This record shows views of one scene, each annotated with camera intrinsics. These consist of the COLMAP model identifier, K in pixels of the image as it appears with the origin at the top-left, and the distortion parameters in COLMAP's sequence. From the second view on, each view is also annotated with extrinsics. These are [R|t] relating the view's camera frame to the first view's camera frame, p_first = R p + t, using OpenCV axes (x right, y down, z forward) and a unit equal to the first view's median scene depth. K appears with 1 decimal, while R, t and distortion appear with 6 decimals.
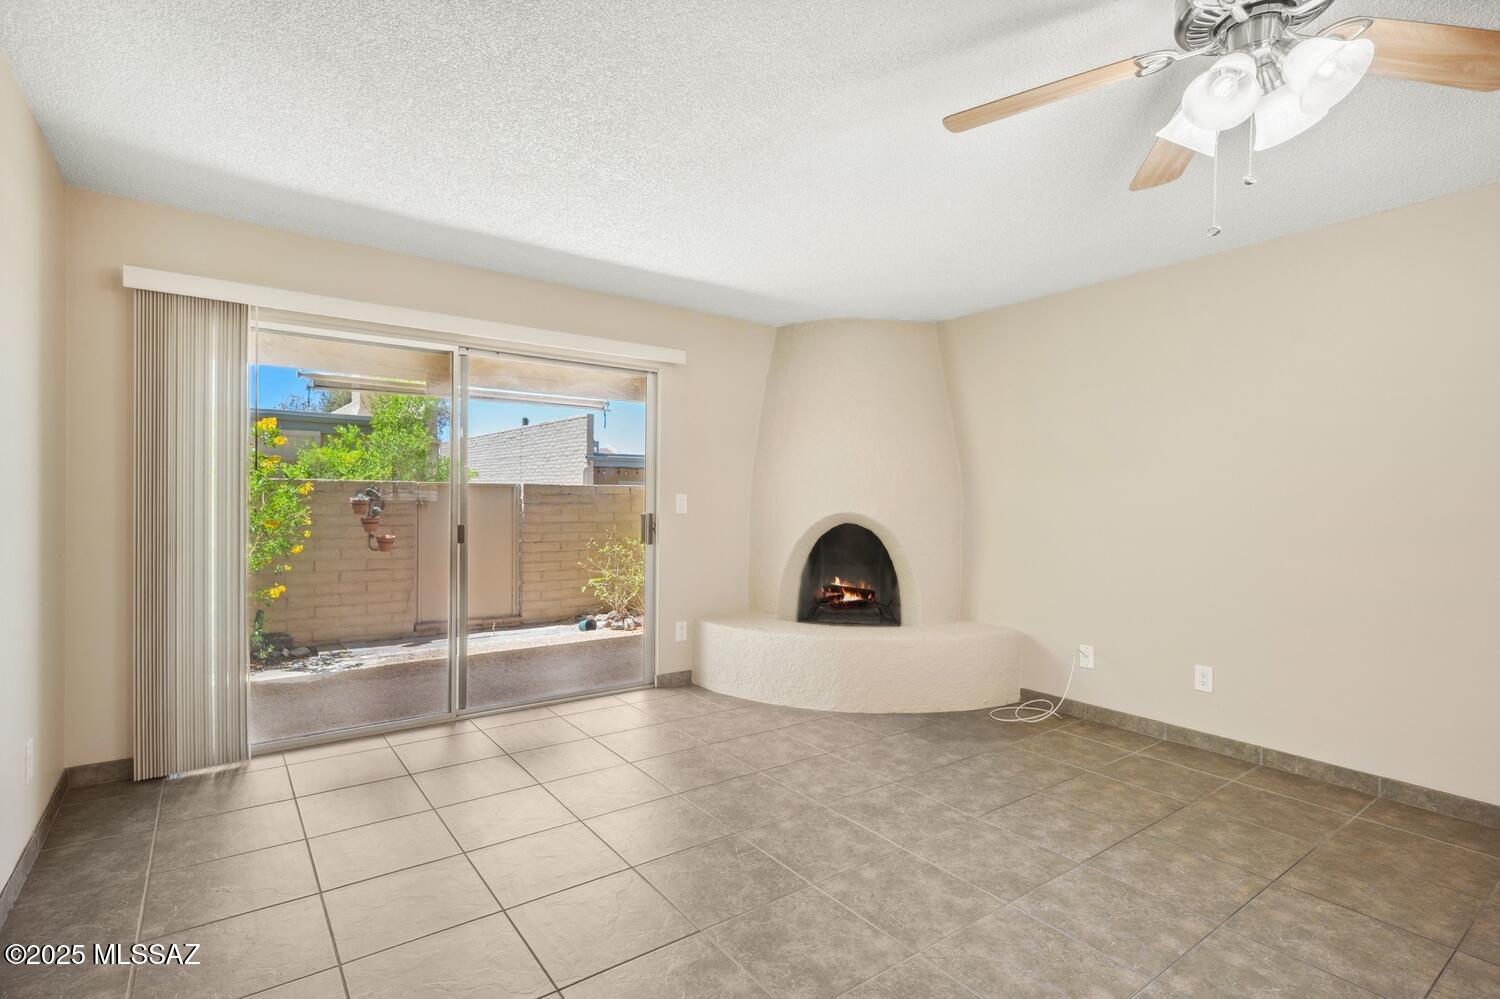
lens RADIAL K [[721.1, 0, 759.1], [0, 721.1, 501.1], [0, 0, 1]] dist [0.008493, 0.001441]
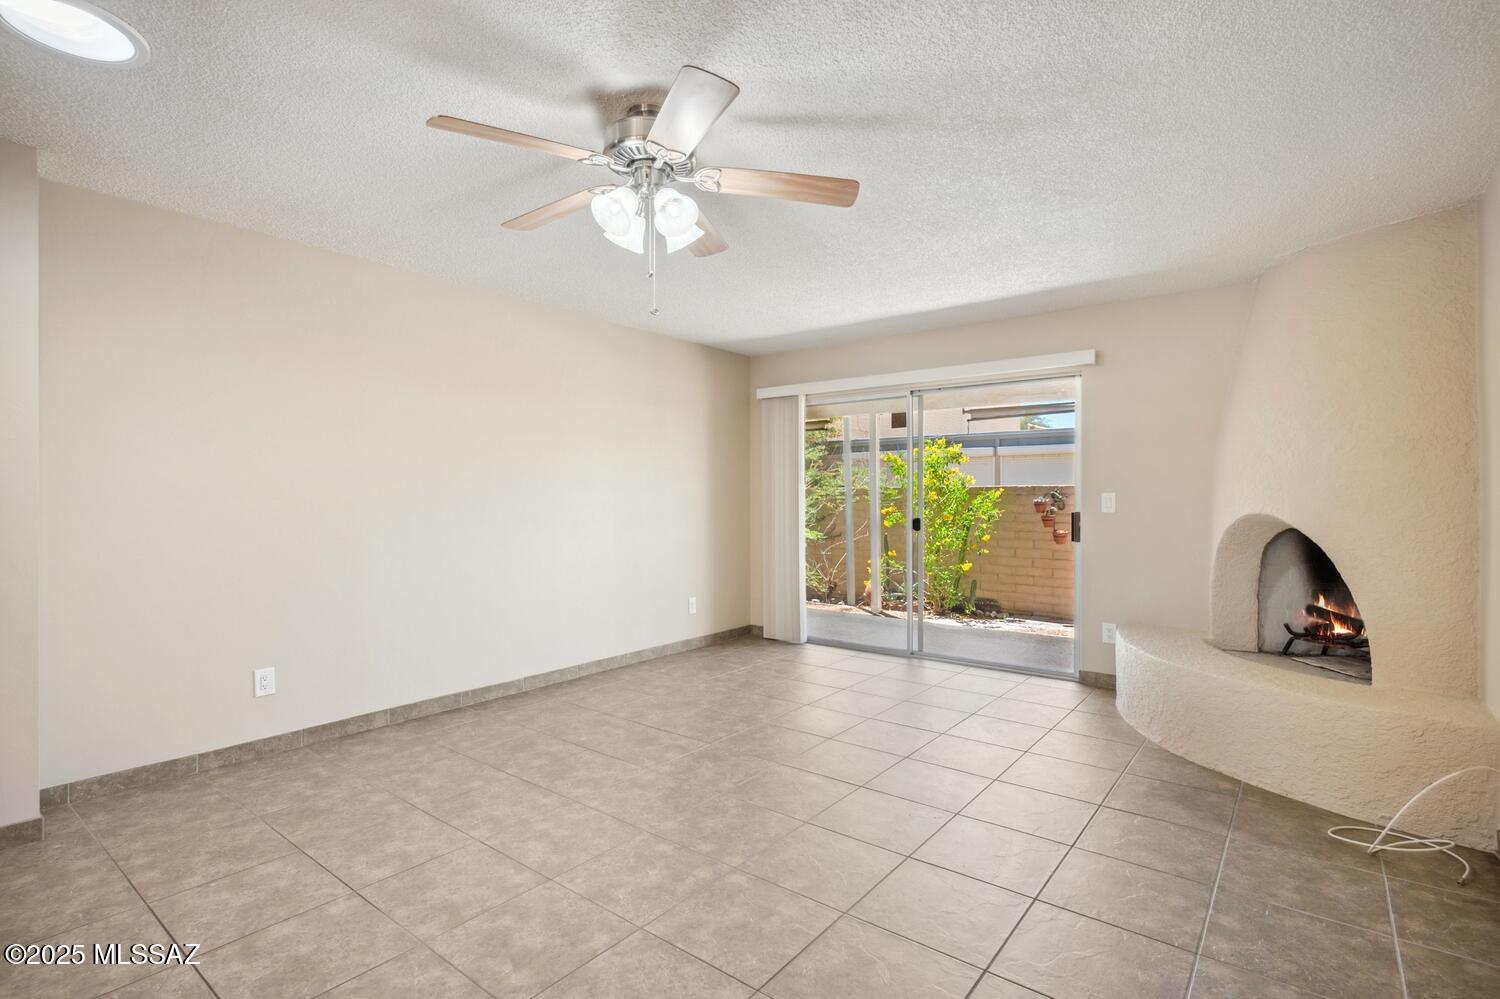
lens RADIAL K [[721.1, 0, 748.0], [0, 721.1, 494.6], [0, 0, 1]] dist [0.008493, 0.001441]
pose [[0.257140, -0.014736, -0.966262, 0.686683], [0.000331, 0.999885, -0.015161, 0.007348], [0.966374, 0.003578, 0.257115, 0.265352]]
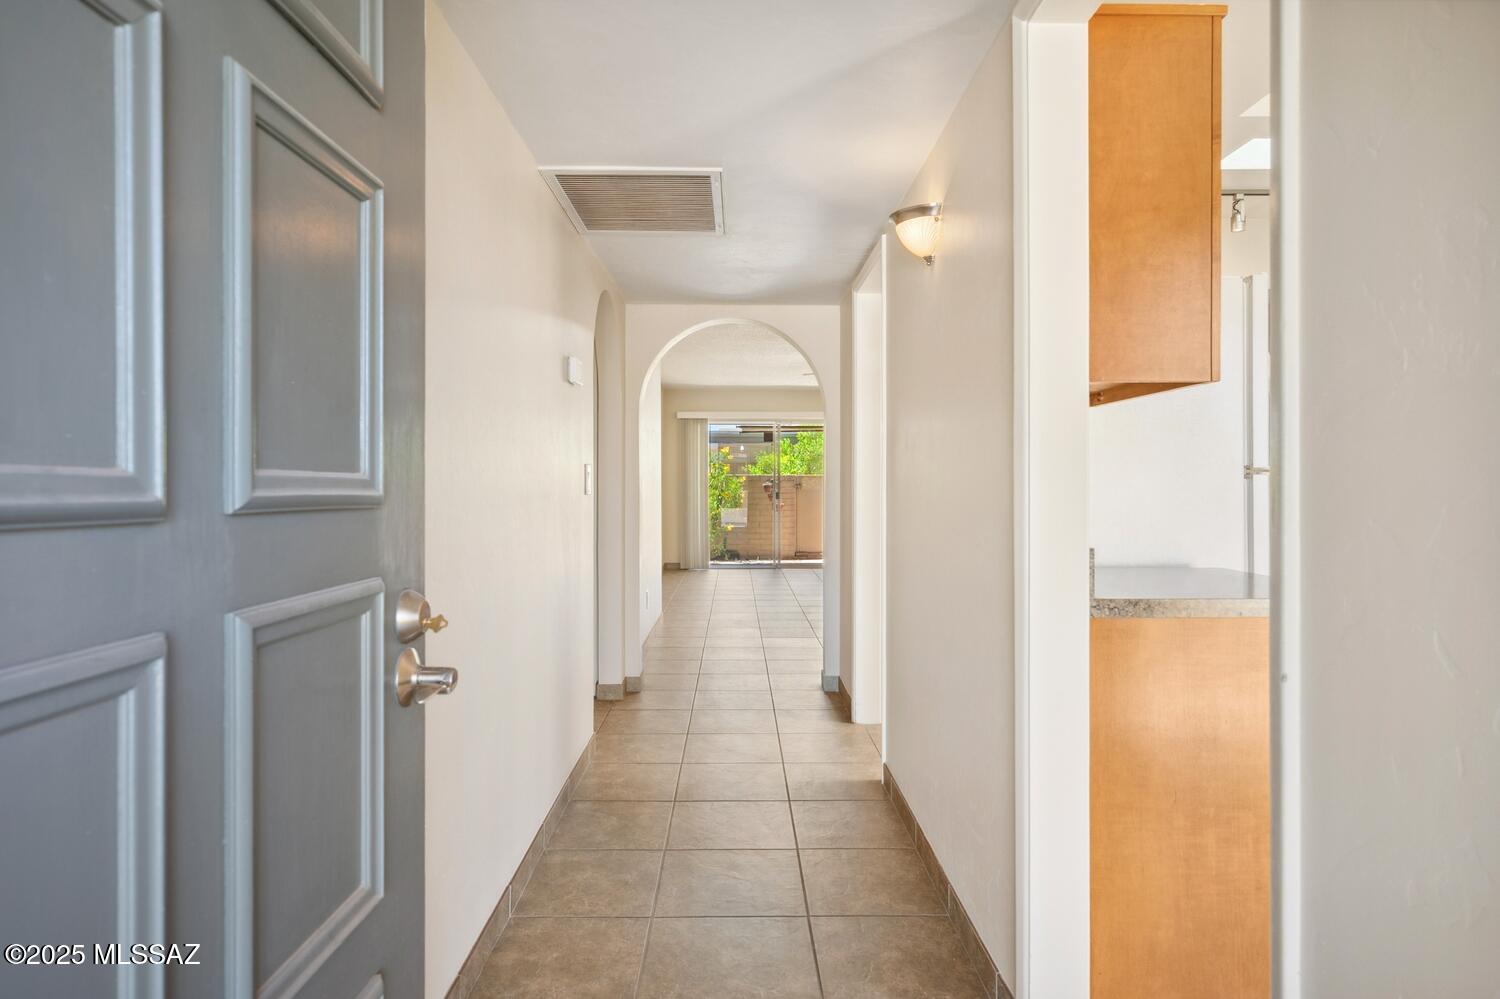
lens RADIAL K [[880.5, 0, 749.4], [0, 880.5, 496.4], [0, 0, 1]] dist [-0.000210, -0.000001]
pose [[0.807489, -0.006223, -0.589850, 1.073343], [0.006331, 0.999978, -0.001883, 0.044658], [0.589849, -0.002214, 0.807511, -1.252878]]
